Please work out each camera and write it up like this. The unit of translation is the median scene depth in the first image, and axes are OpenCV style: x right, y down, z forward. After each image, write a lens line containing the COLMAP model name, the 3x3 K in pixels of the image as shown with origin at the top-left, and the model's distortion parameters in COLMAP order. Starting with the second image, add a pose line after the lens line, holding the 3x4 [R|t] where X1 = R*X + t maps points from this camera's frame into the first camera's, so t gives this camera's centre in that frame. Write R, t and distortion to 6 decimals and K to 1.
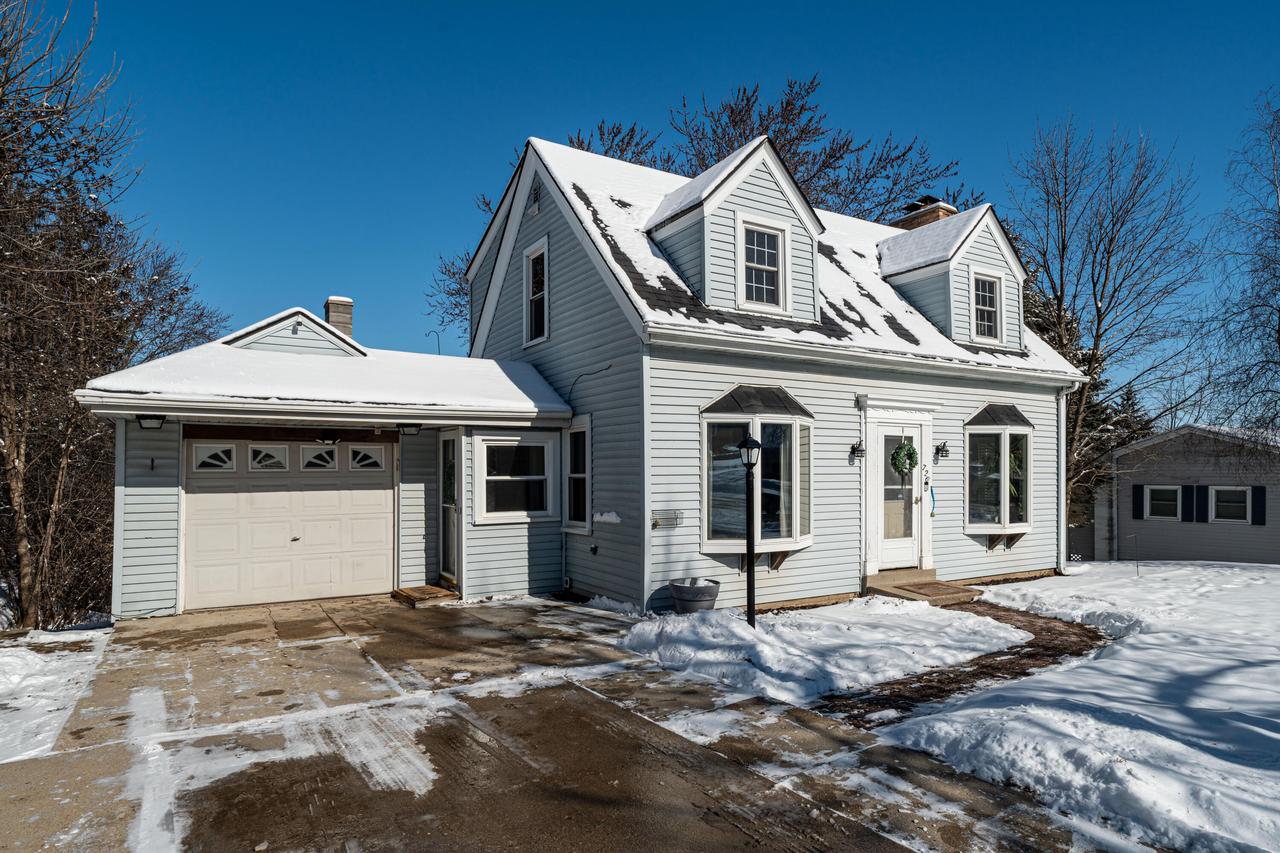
lens RADIAL K [[755.7, 0, 639.6], [0, 755.7, 483.9], [0, 0, 1]] dist [0.003025, 0.000481]
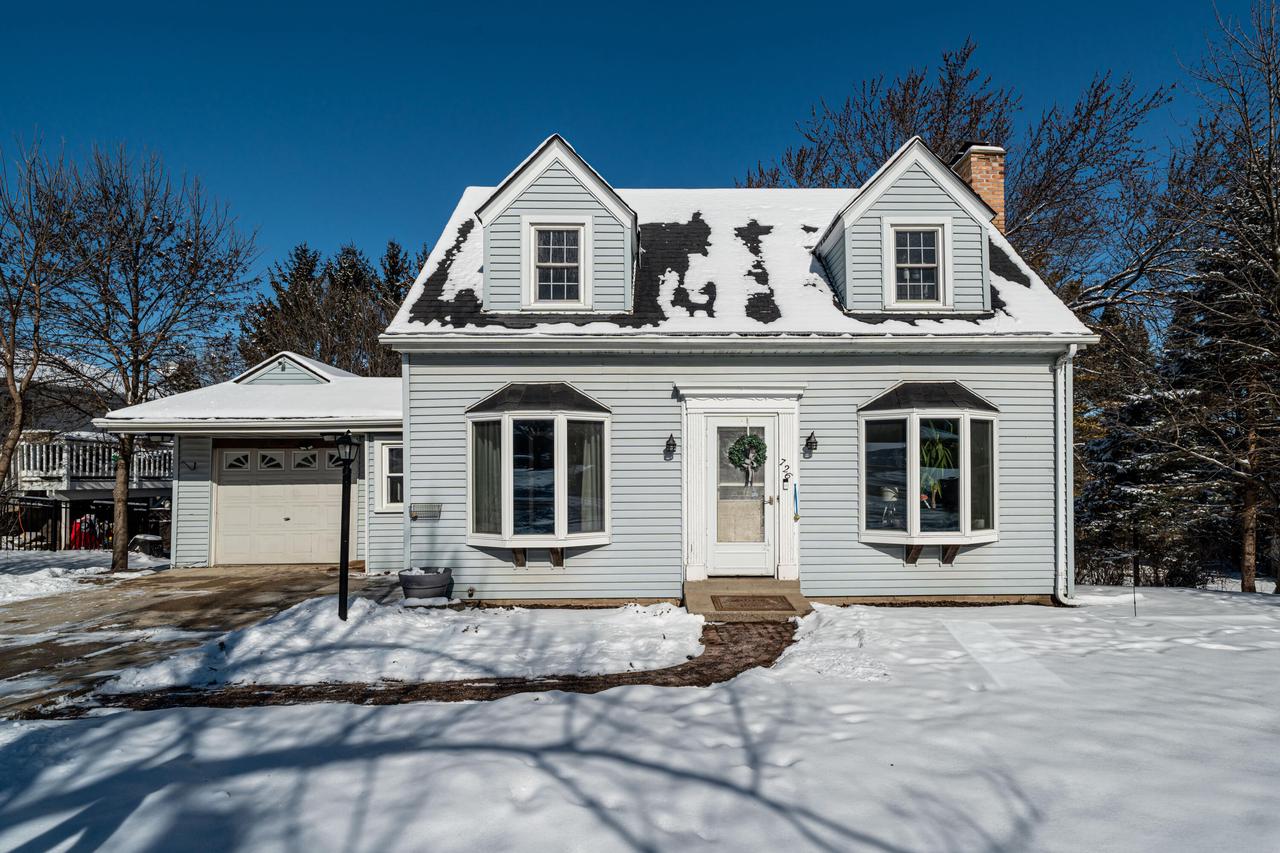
lens RADIAL K [[635.5, 0, 641.2], [0, 635.5, 479.6], [0, 0, 1]] dist [-0.004322, -0.000396]
pose [[0.860079, 0.002662, -0.510154, 0.646575], [-0.004255, 0.999989, -0.001955, 0.000284], [0.510143, 0.003852, 0.860081, 0.309745]]
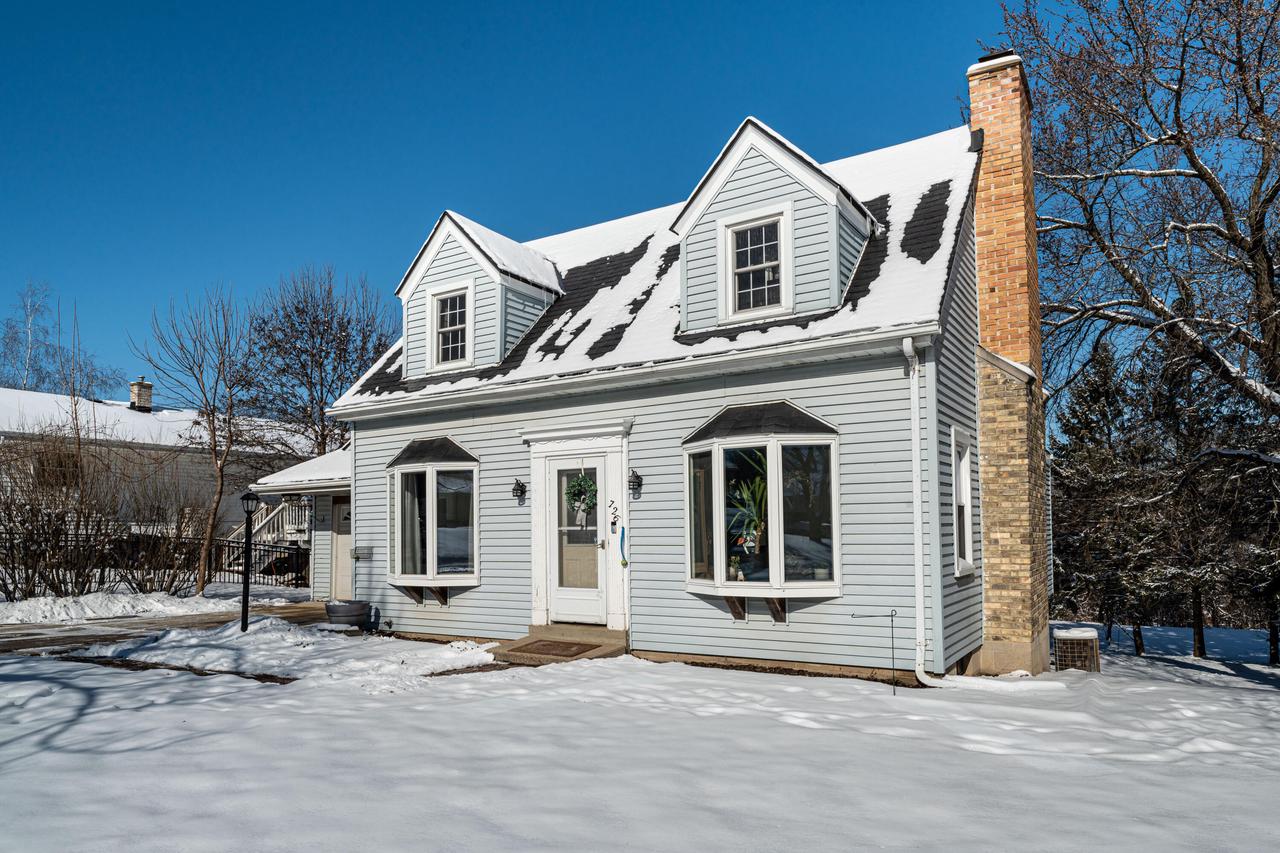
lens RADIAL K [[810.2, 0, 639.3], [0, 810.2, 483.1], [0, 0, 1]] dist [0.002627, 0.000784]
pose [[0.441223, -0.045070, -0.896265, 1.247161], [0.014934, 0.998969, -0.042882, -0.006618], [0.897273, 0.005536, 0.441441, 0.679726]]
